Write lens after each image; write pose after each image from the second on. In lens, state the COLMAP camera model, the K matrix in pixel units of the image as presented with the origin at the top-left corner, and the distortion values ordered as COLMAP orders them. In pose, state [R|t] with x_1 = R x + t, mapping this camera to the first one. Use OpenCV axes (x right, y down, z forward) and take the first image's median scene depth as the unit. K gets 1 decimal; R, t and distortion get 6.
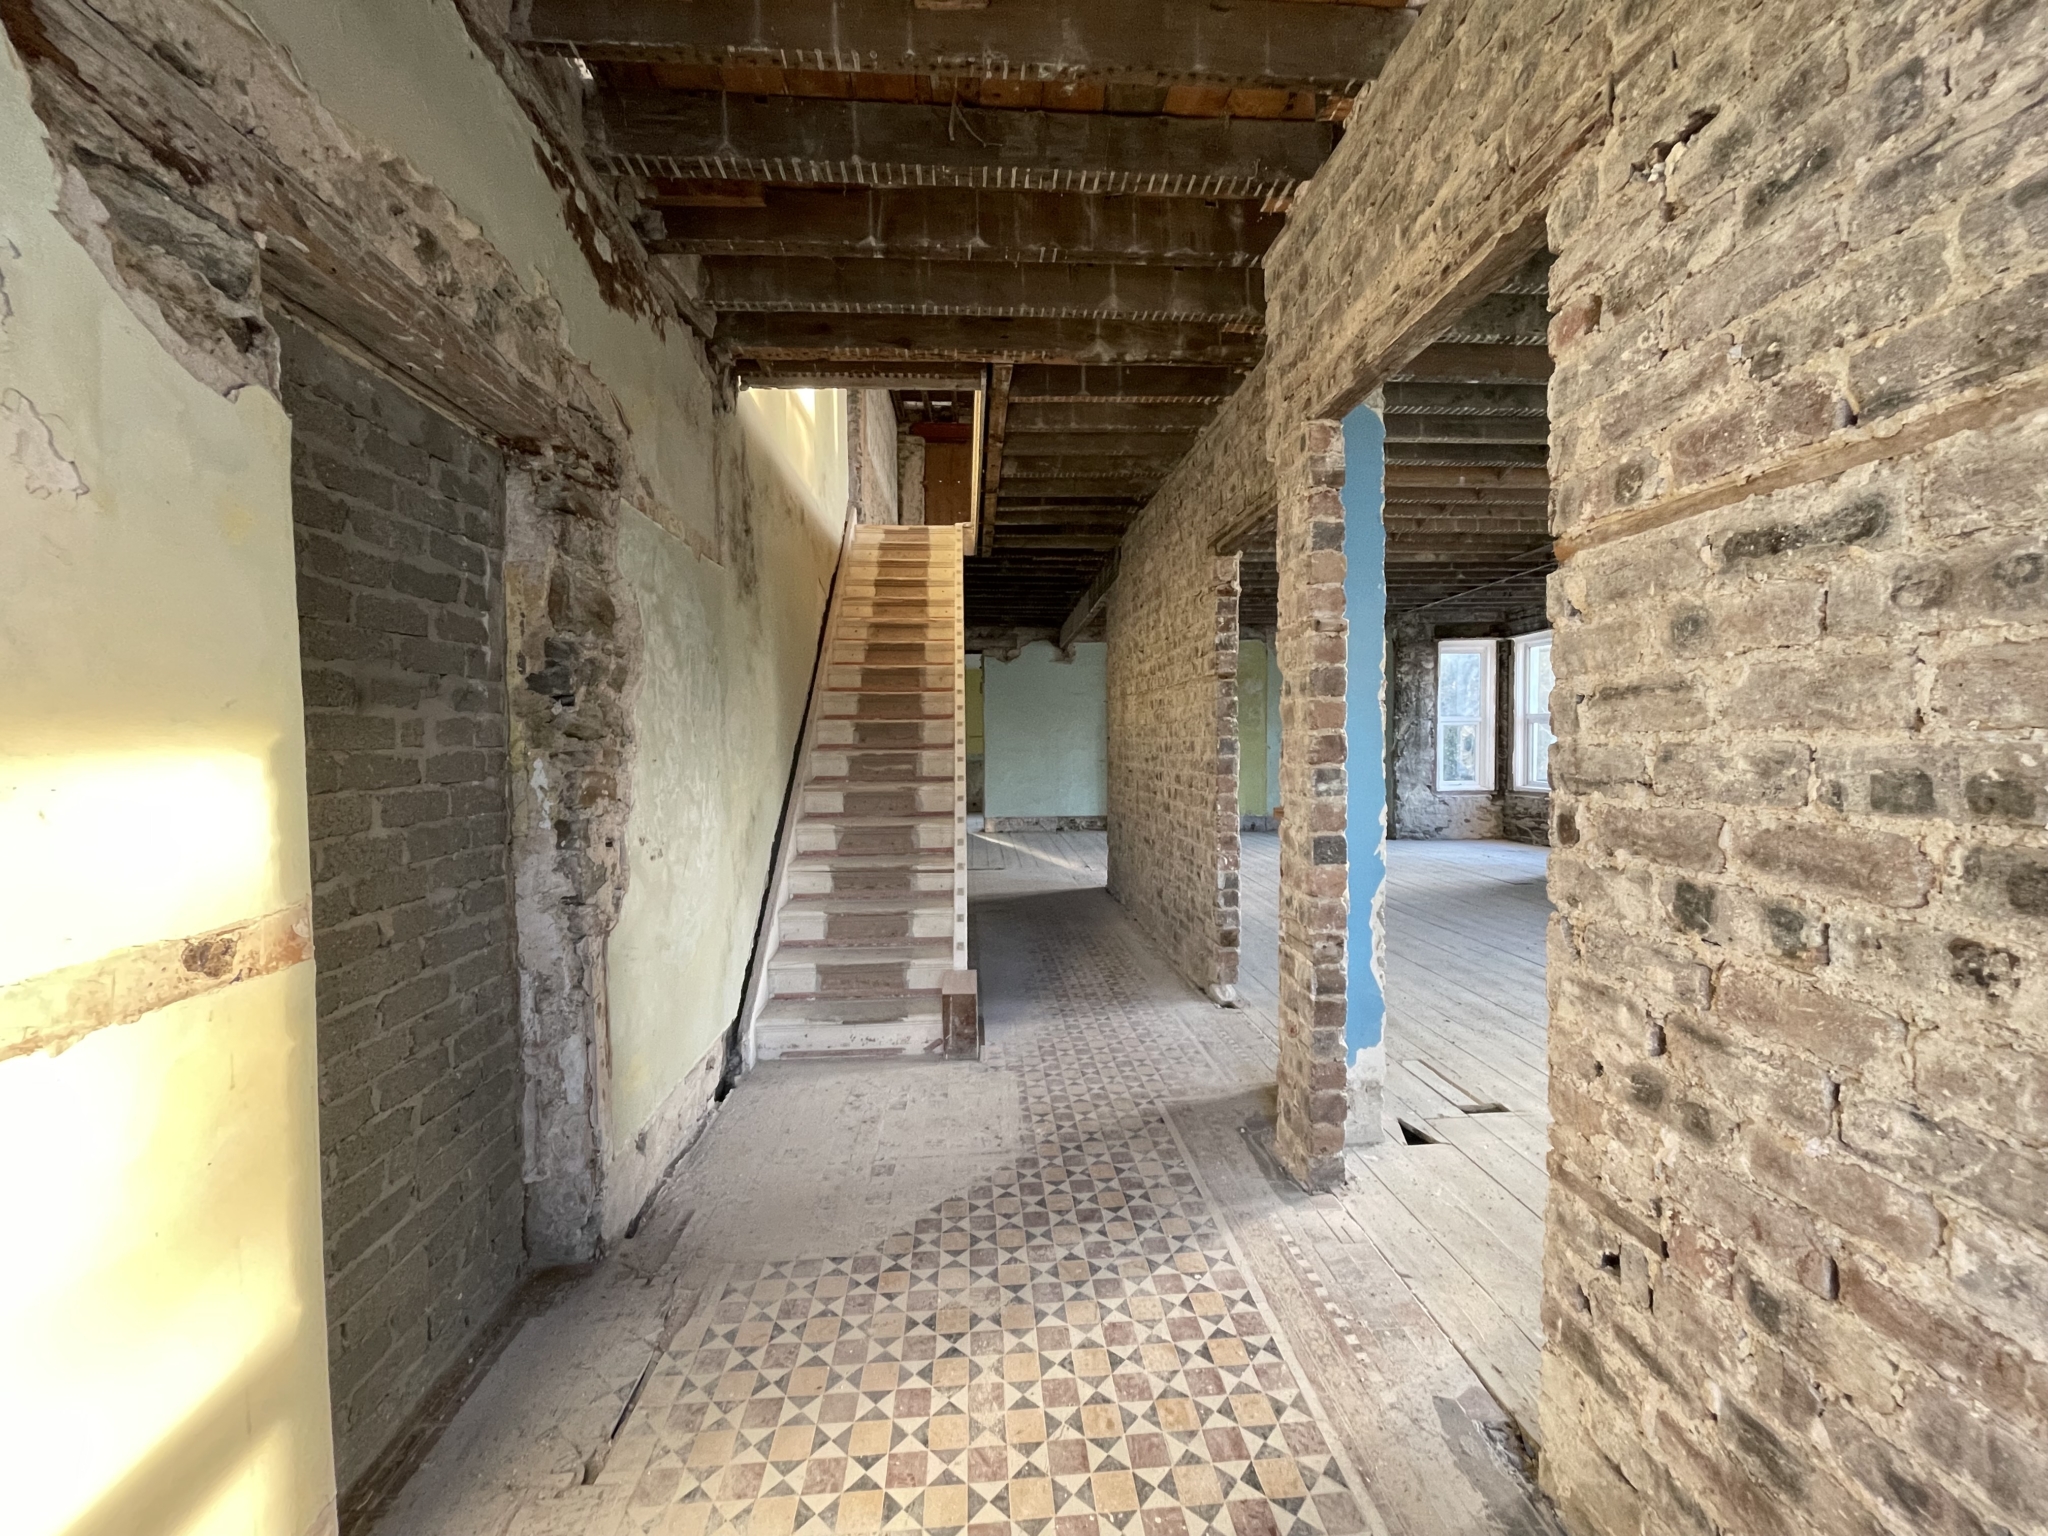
lens RADIAL K [[826.9, 0, 1024.0], [0, 826.9, 768.0], [0, 0, 1]] dist [-0.001694, -0.000280]
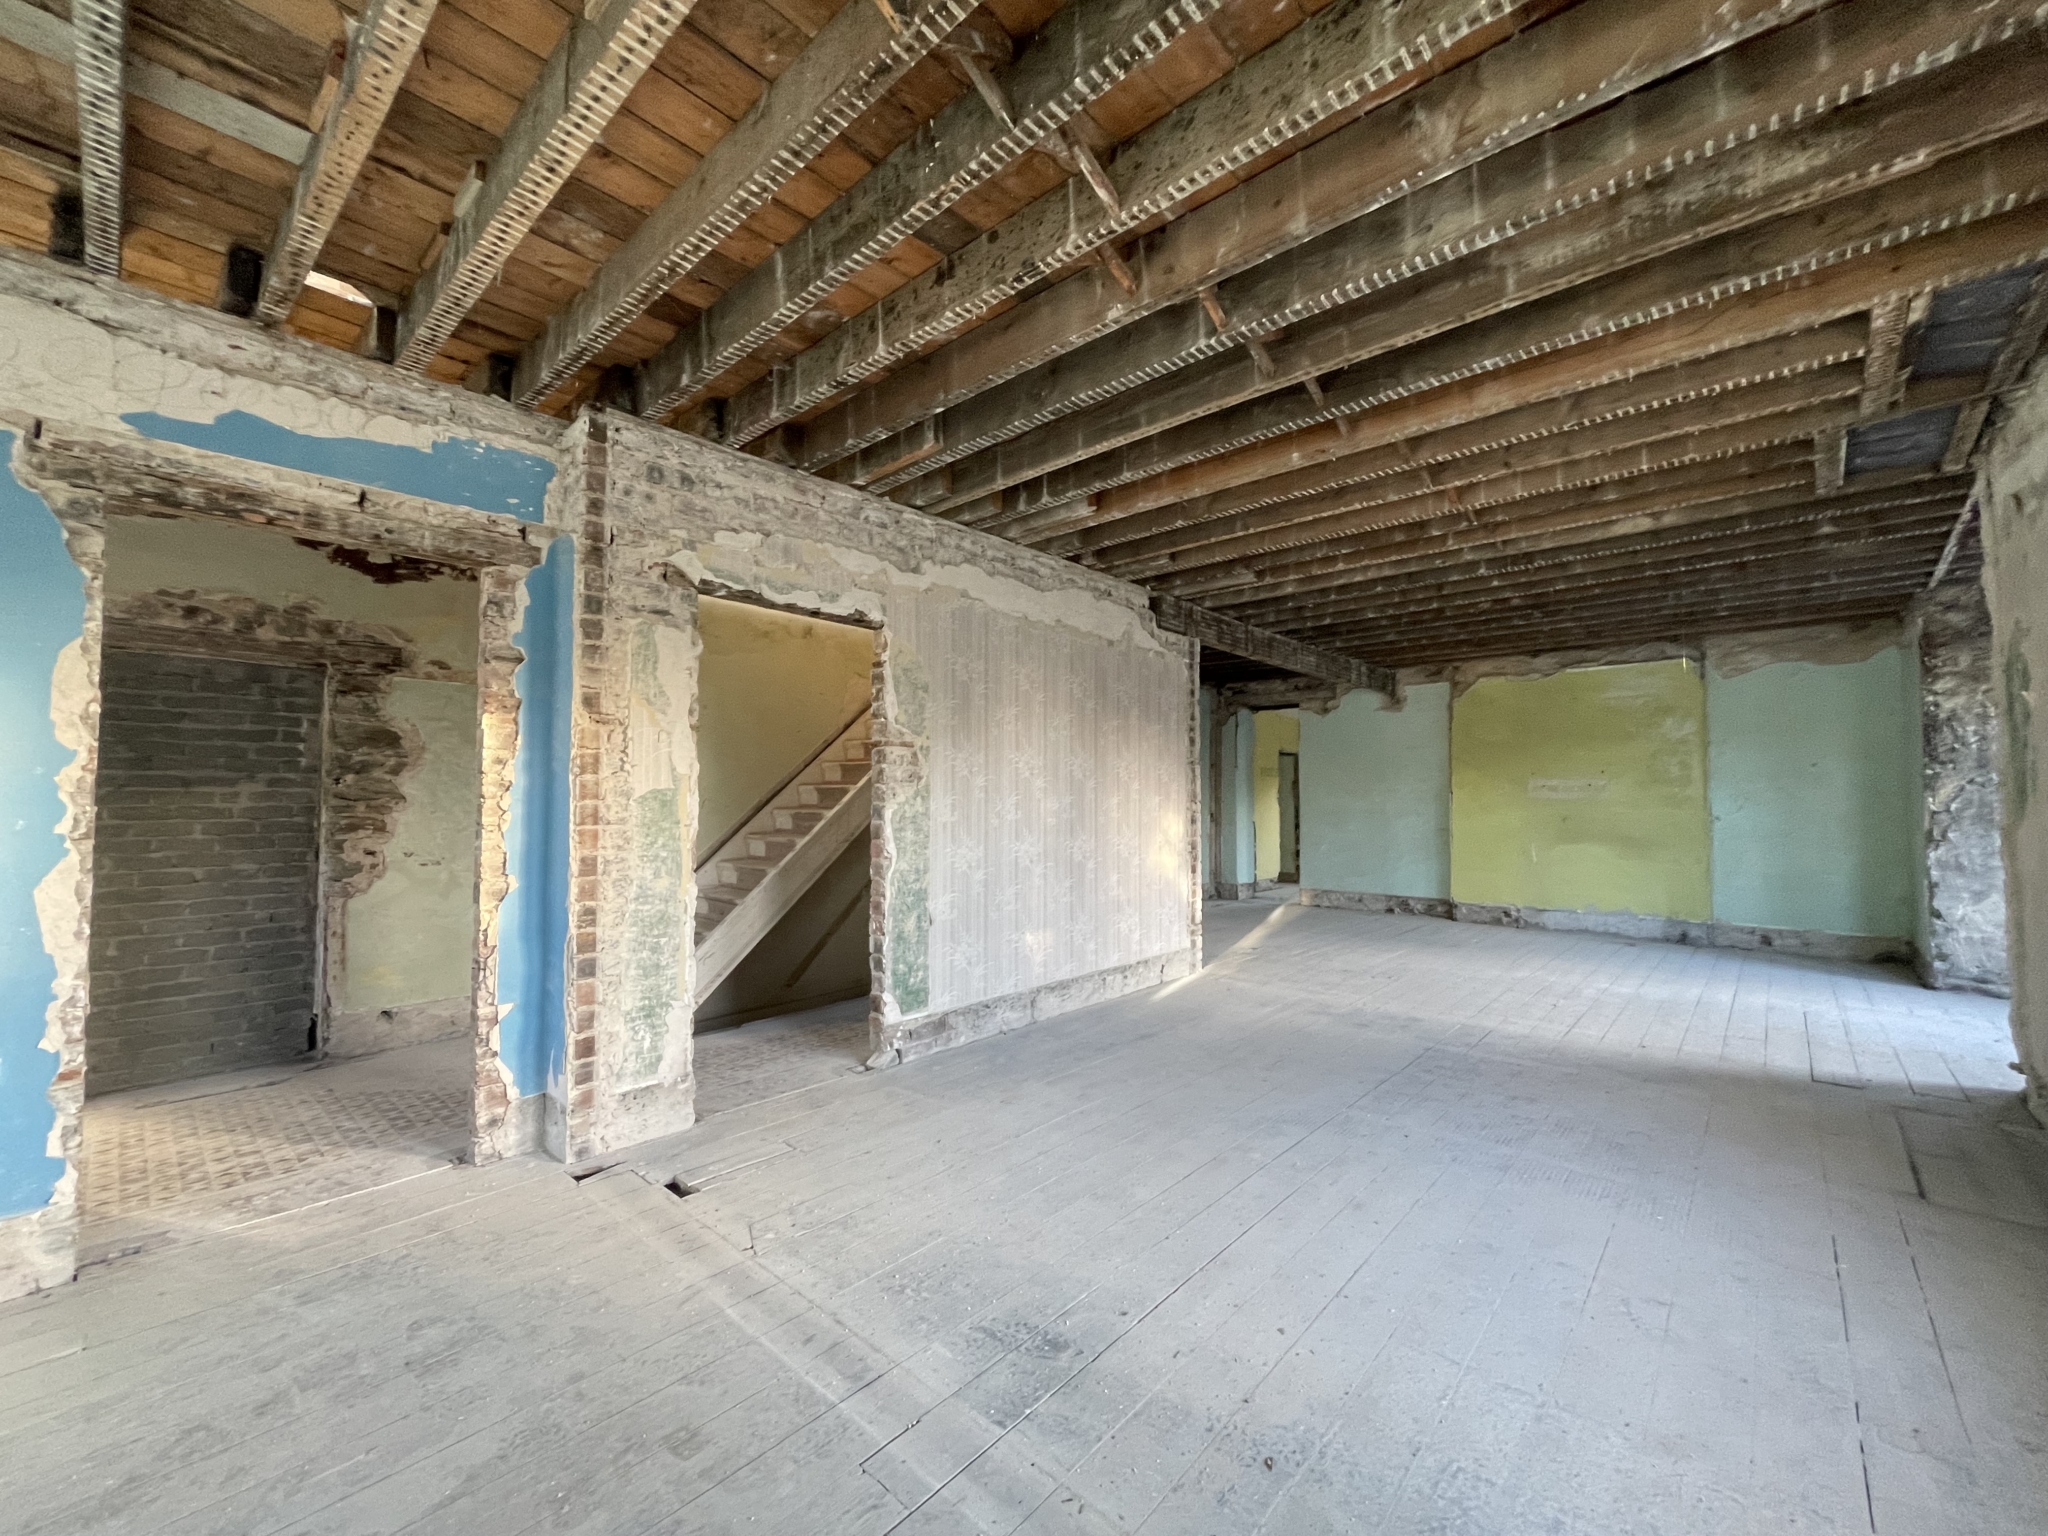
lens RADIAL K [[826.9, 0, 1024.0], [0, 826.9, 768.0], [0, 0, 1]] dist [-0.001694, -0.000280]
pose [[0.693046, -0.017136, -0.720690, 2.306106], [-0.033333, 0.997886, -0.055782, -0.061709], [0.720123, 0.062682, 0.691010, 0.868535]]
